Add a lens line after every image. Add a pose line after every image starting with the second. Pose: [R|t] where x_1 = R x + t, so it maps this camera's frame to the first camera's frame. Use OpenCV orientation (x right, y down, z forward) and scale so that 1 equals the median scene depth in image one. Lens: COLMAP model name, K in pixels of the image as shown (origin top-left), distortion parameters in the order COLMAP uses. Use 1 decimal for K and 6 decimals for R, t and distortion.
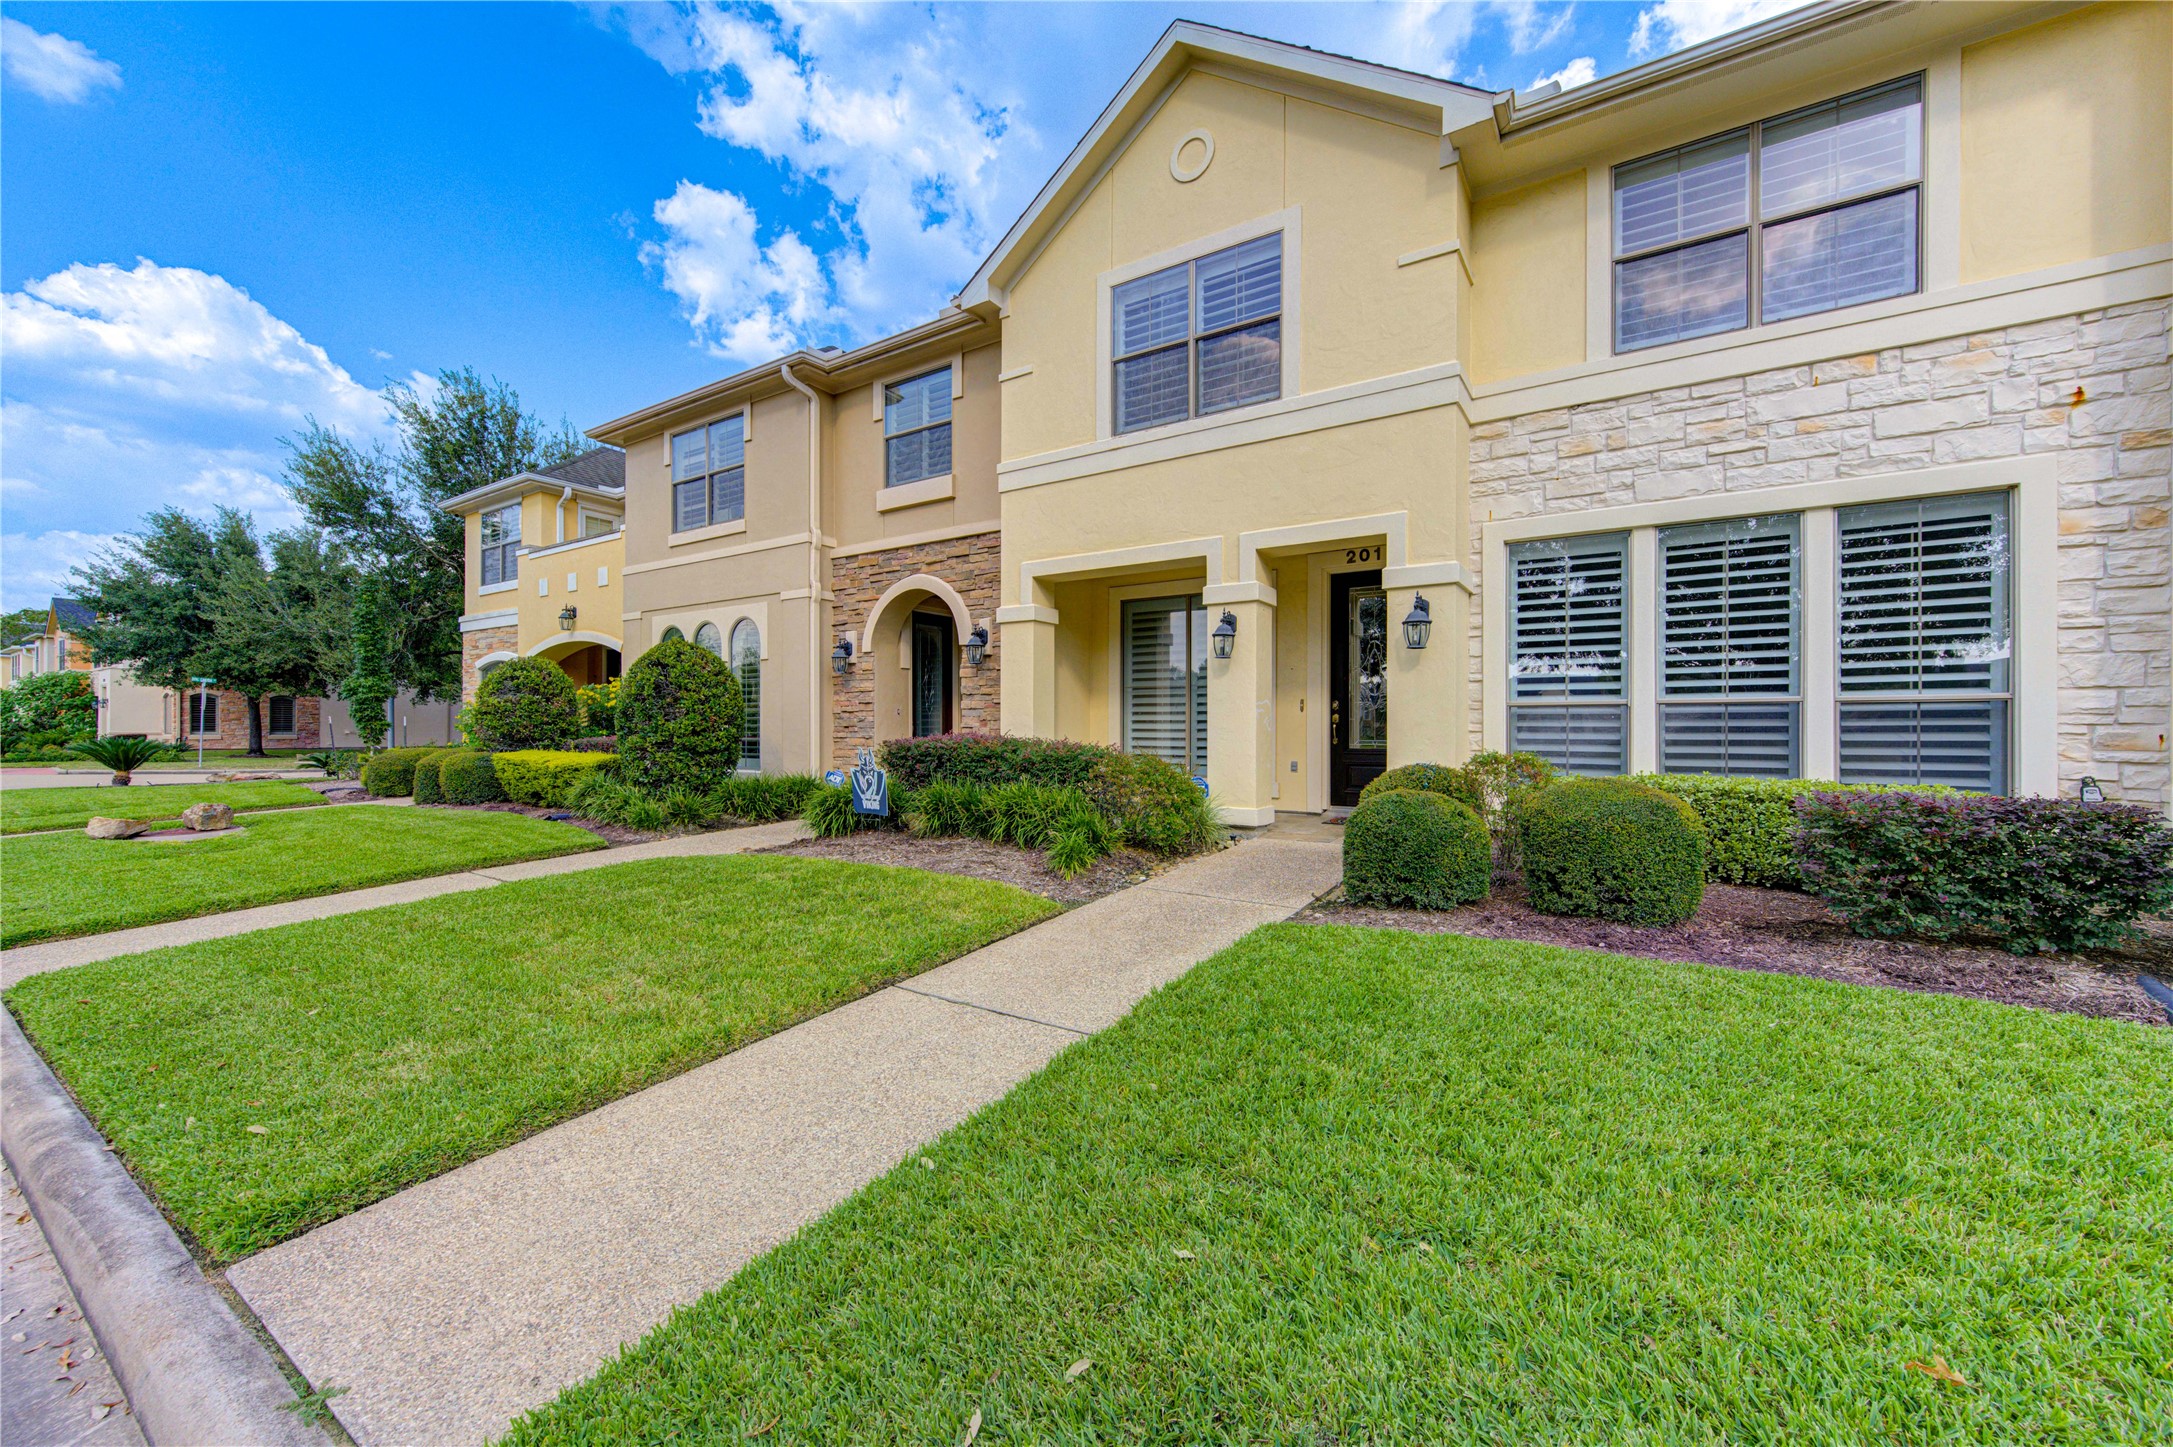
lens RADIAL K [[838.2, 0, 1091.6], [0, 838.2, 725.4], [0, 0, 1]] dist [0.001547, -0.000390]
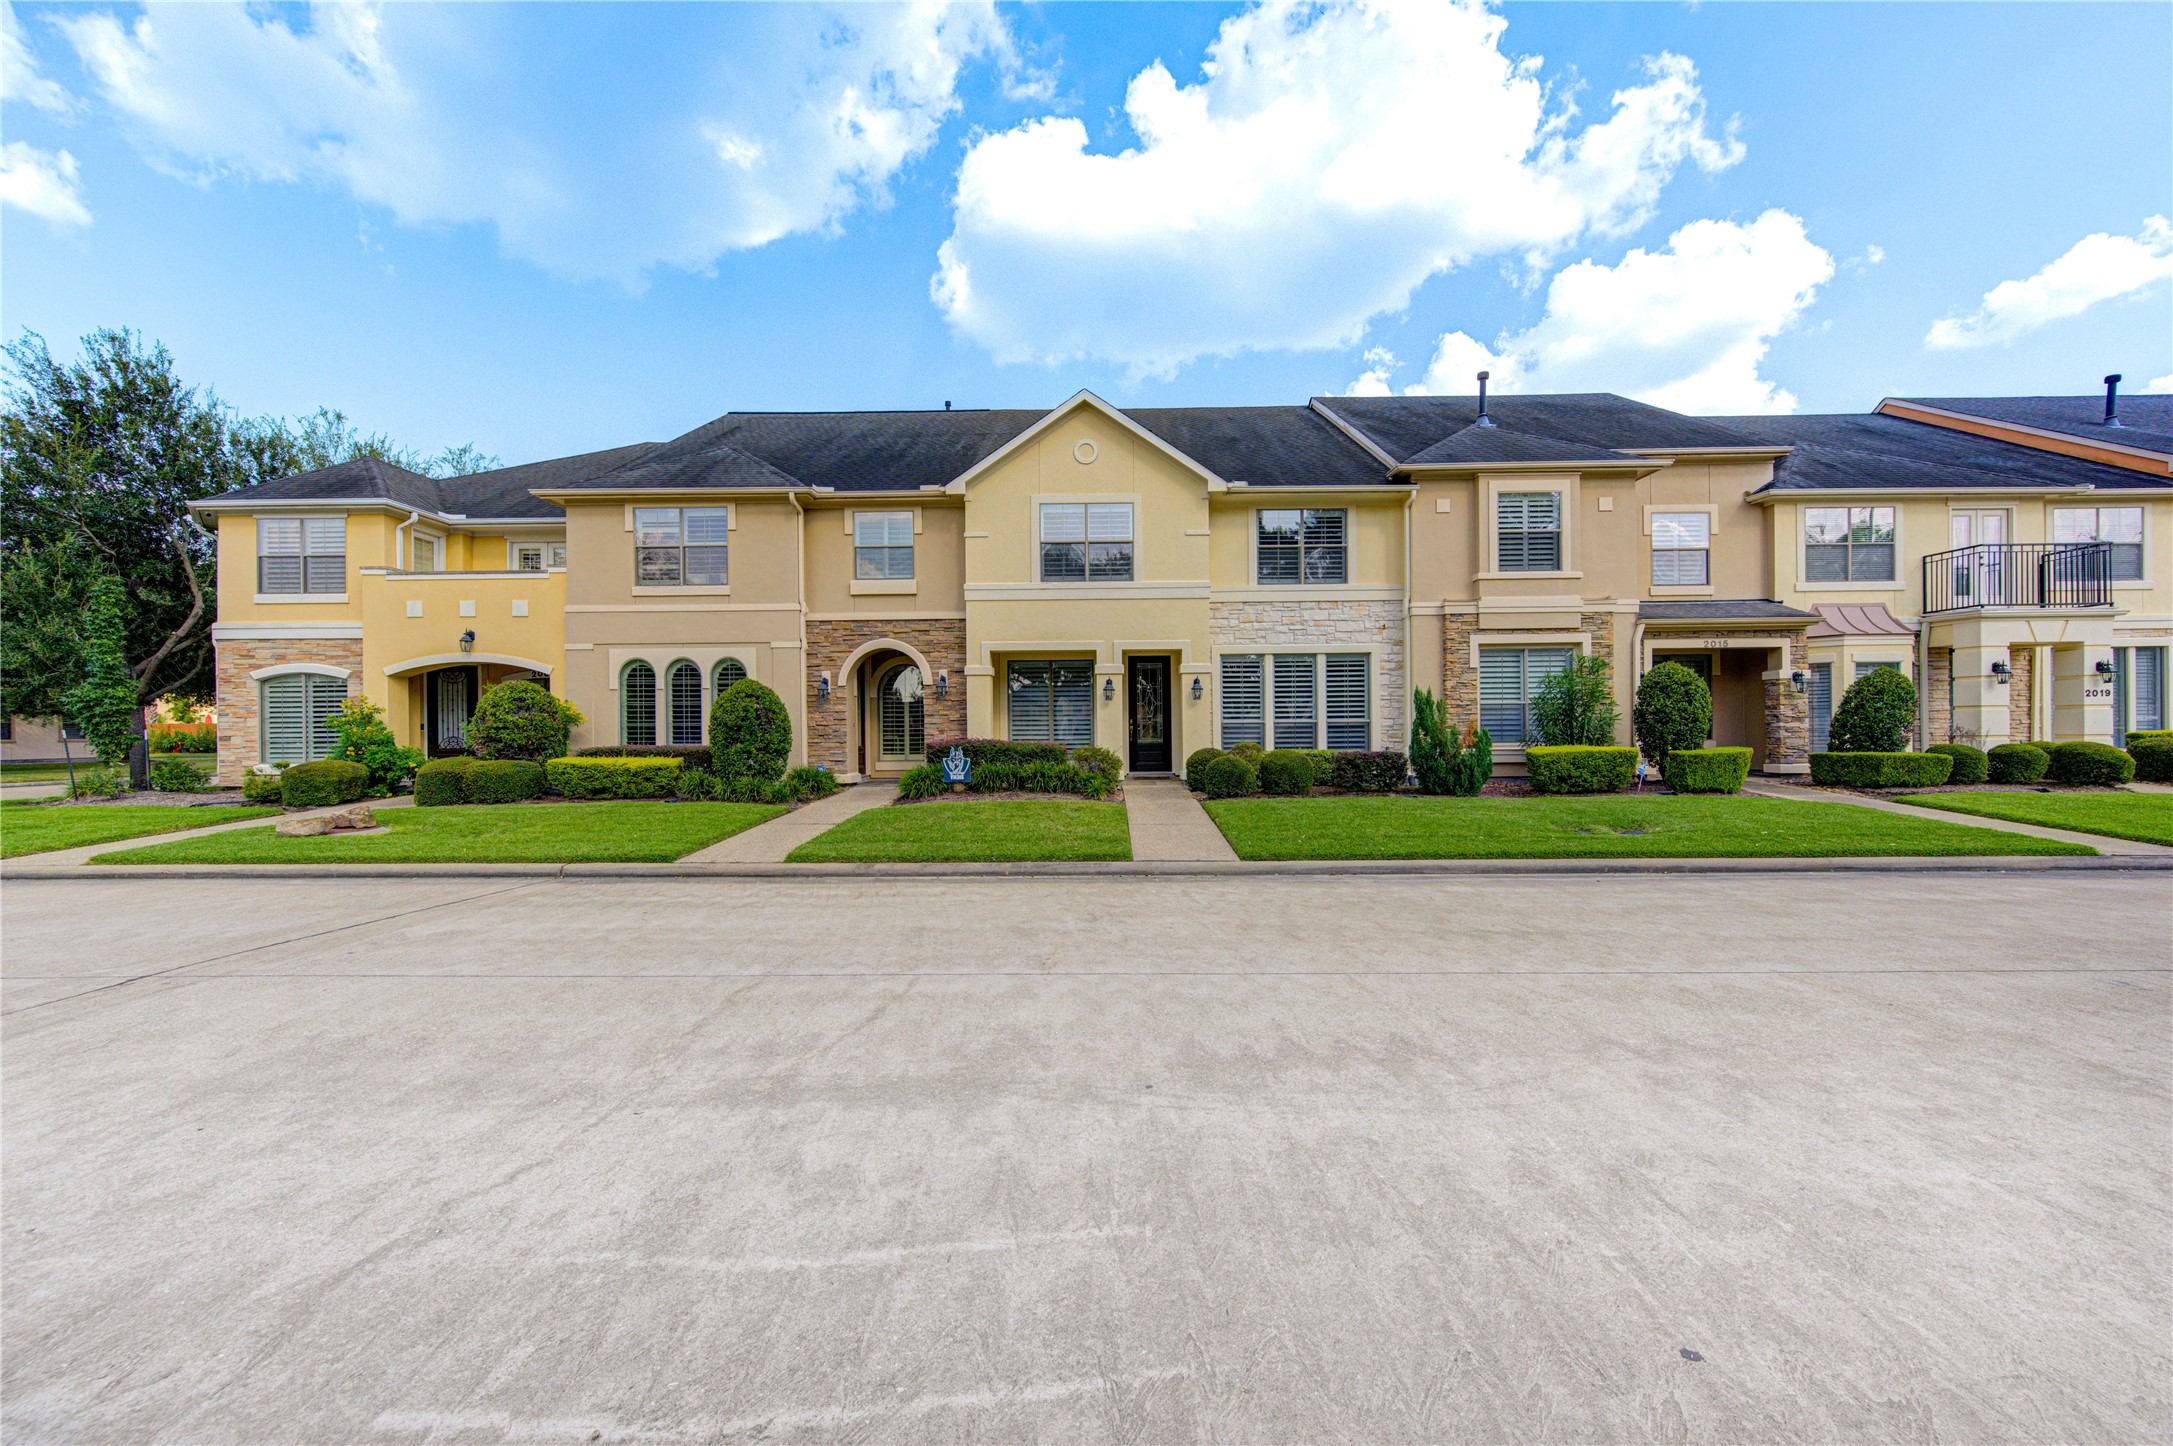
lens RADIAL K [[838.2, 0, 1091.6], [0, 838.2, 724.9], [0, 0, 1]] dist [0.001547, -0.000390]
pose [[0.847030, -0.009766, 0.531456, -0.976996], [0.007324, 0.999951, 0.006702, -0.033845], [-0.531495, -0.001785, 0.847059, -0.740881]]
